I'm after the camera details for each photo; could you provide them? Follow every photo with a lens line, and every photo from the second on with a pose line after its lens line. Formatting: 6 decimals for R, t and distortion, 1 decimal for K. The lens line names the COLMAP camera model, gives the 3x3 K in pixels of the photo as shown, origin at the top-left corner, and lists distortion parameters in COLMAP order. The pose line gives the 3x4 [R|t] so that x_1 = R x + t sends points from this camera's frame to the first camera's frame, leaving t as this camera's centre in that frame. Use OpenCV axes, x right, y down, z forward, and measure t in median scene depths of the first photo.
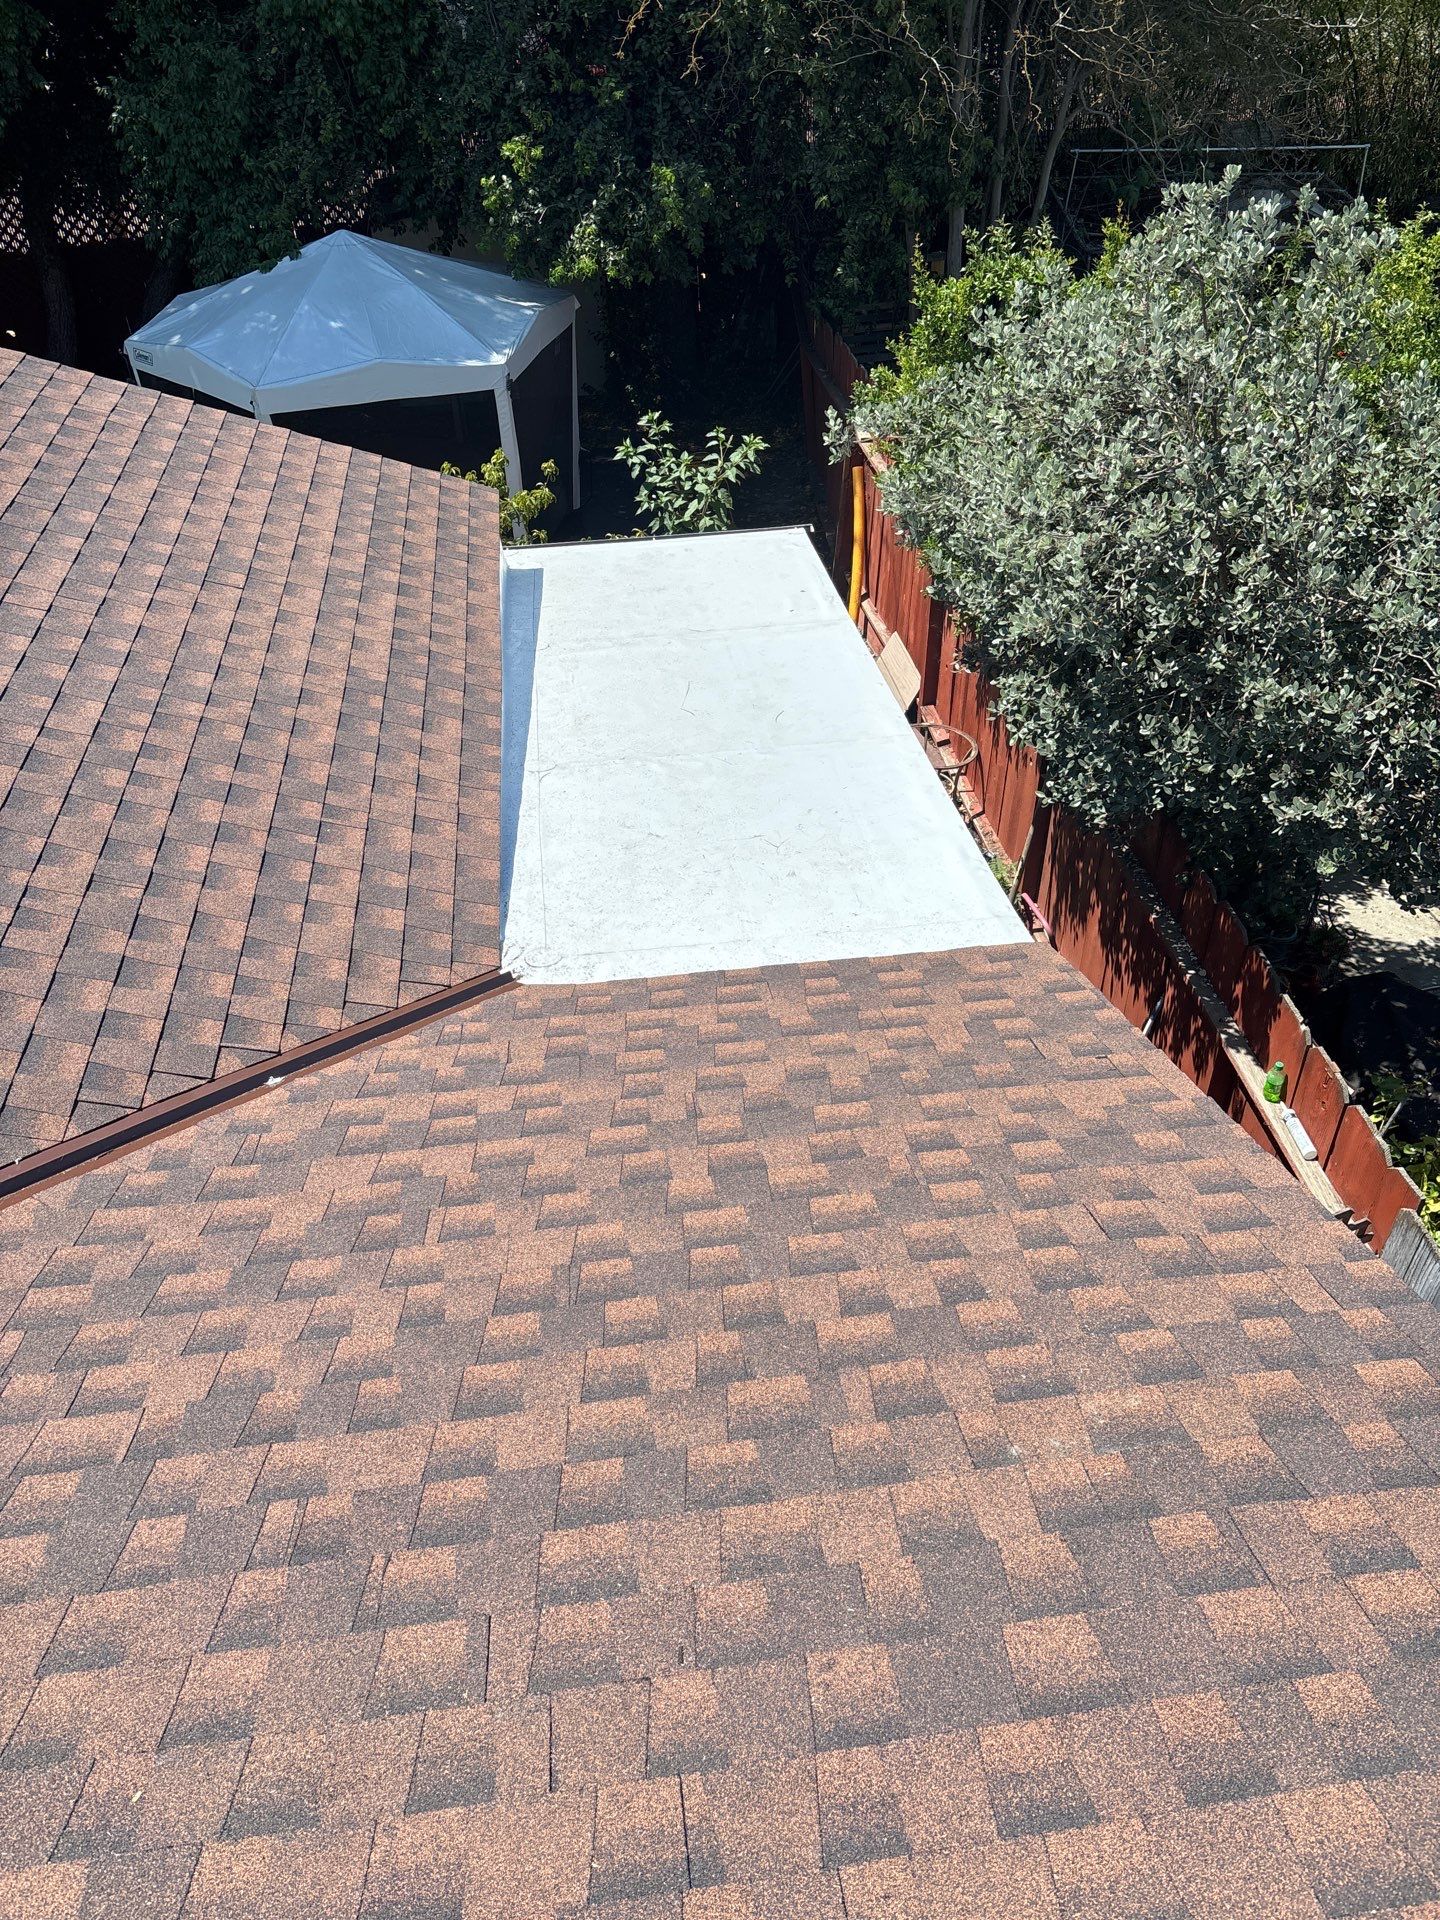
lens RADIAL K [[1460.1, 0, 720.0], [0, 1460.1, 960.0], [0, 0, 1]] dist [-0.002648, -0.096718]
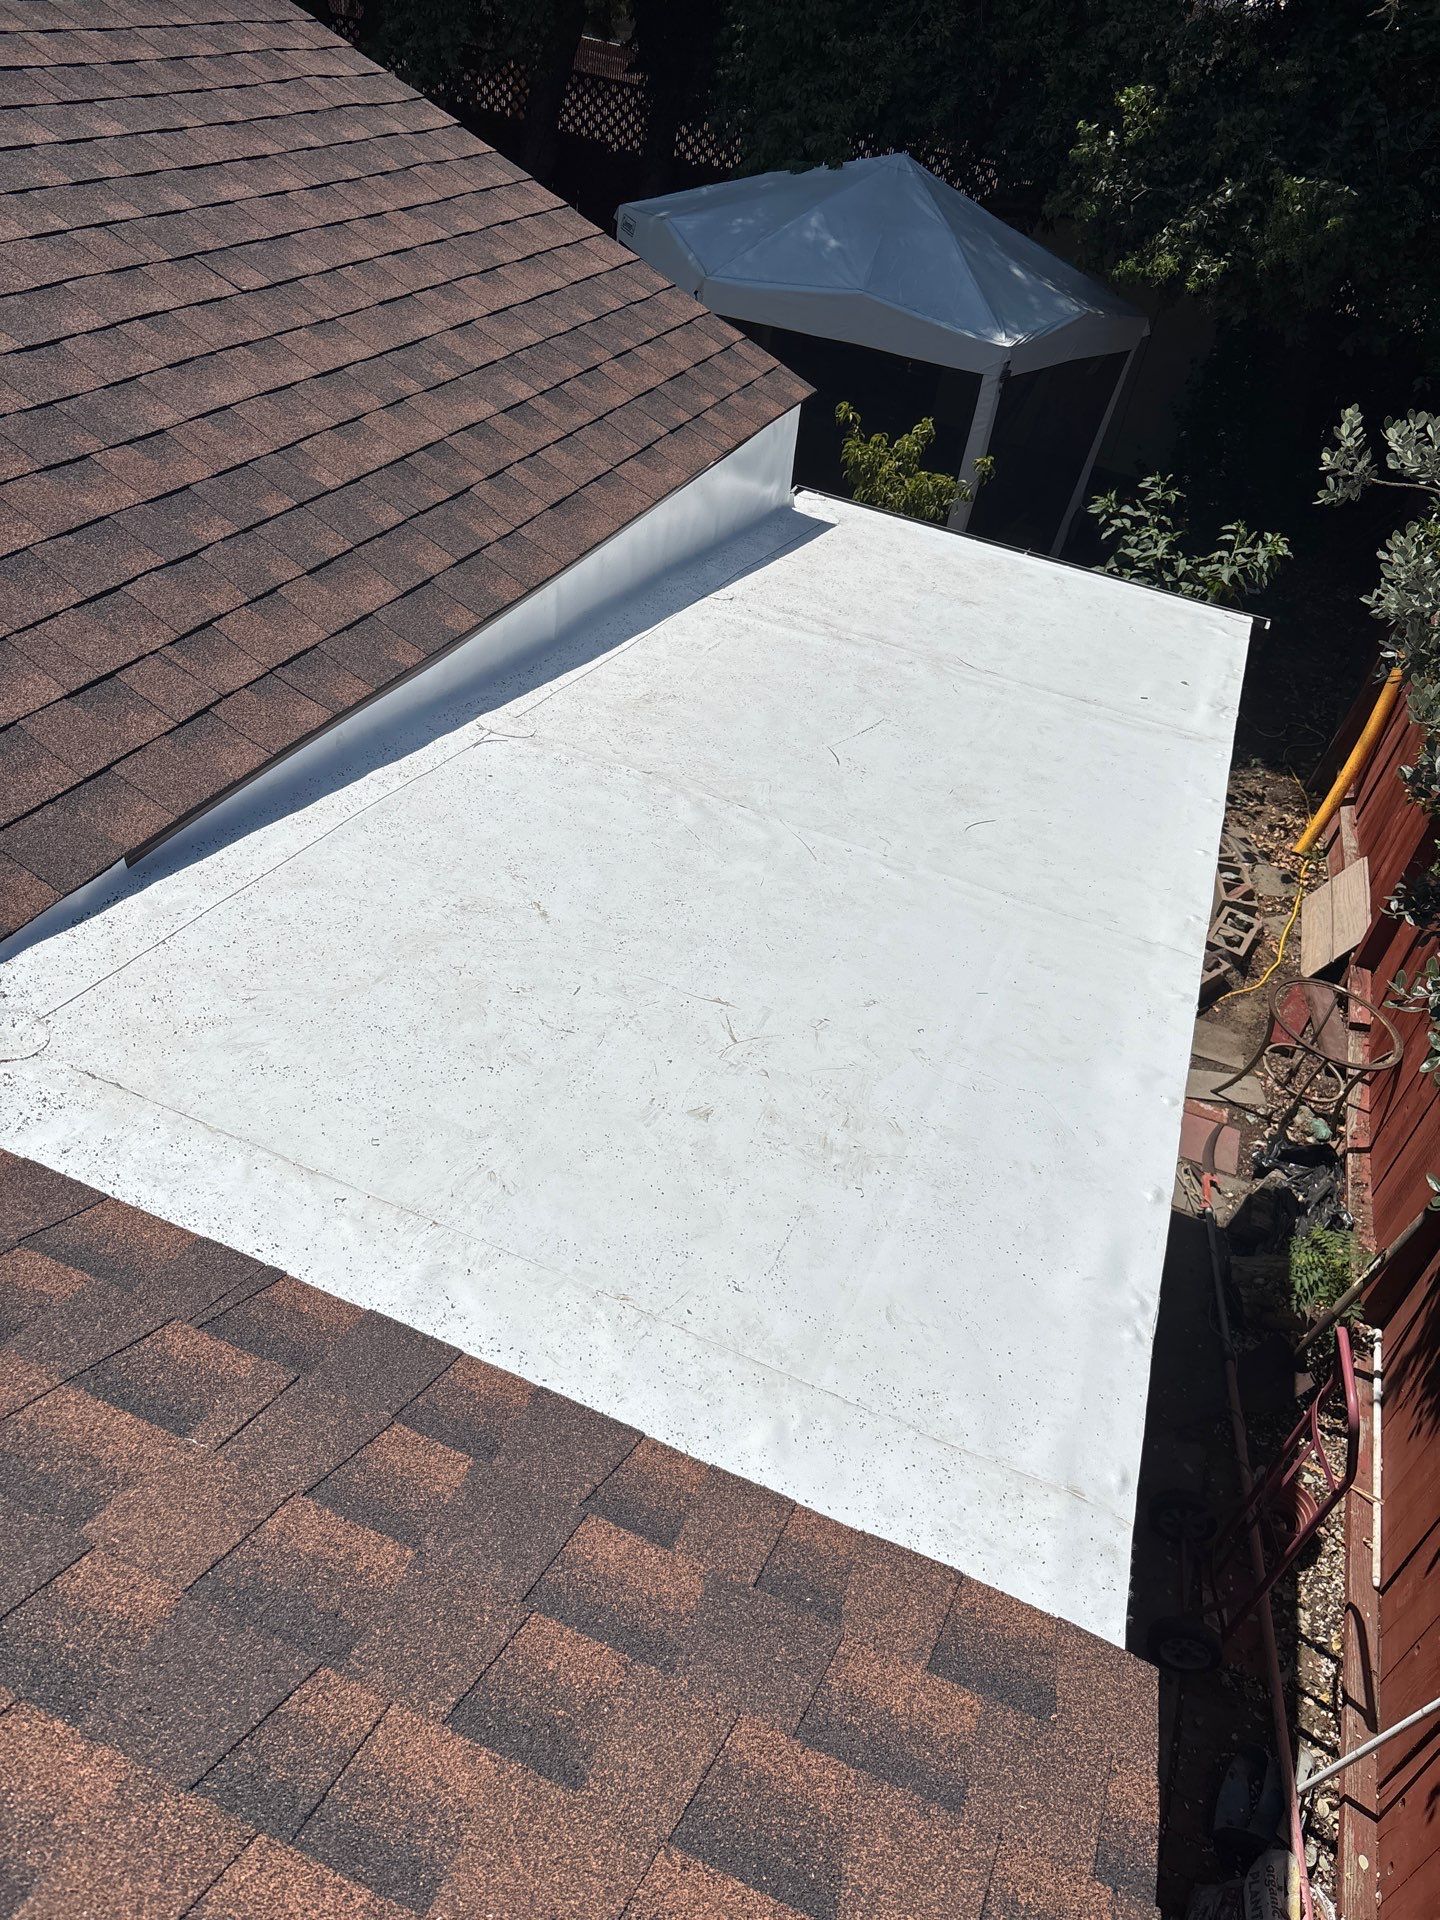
lens RADIAL K [[1467.8, 0, 720.8], [0, 1467.8, 920.7], [0, 0, 1]] dist [-0.001603, -0.000716]
pose [[0.869312, 0.402191, -0.287296, 0.080786], [-0.428381, 0.903030, -0.032044, -0.051542], [0.246549, 0.150928, 0.957306, 0.310898]]
